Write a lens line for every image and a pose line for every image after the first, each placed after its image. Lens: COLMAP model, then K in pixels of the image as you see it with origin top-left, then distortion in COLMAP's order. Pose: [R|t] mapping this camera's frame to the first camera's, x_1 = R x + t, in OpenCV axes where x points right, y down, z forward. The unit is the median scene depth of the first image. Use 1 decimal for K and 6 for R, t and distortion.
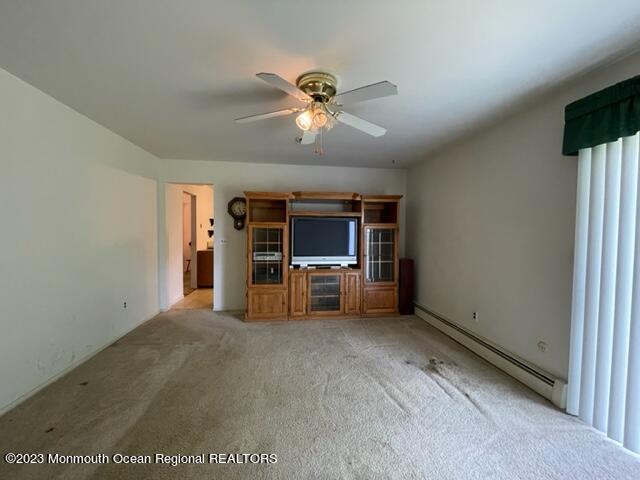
lens RADIAL K [[257.9, 0, 318.9], [0, 257.9, 239.7], [0, 0, 1]] dist [-0.016358, 0.000448]
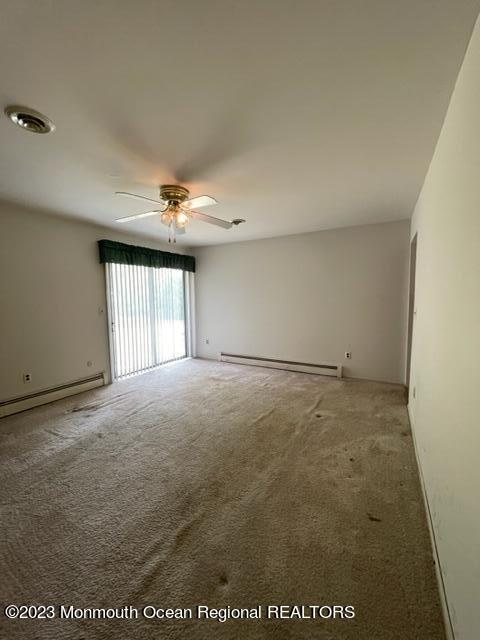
lens RADIAL K [[257.9, 0, 240.2], [0, 257.9, 319.6], [0, 0, 1]] dist [-0.016358, 0.000448]
pose [[-0.794427, -0.060820, 0.604307, -0.940750], [0.018920, 0.992013, 0.124712, -0.086182], [-0.607065, 0.110508, -0.786931, 1.578838]]
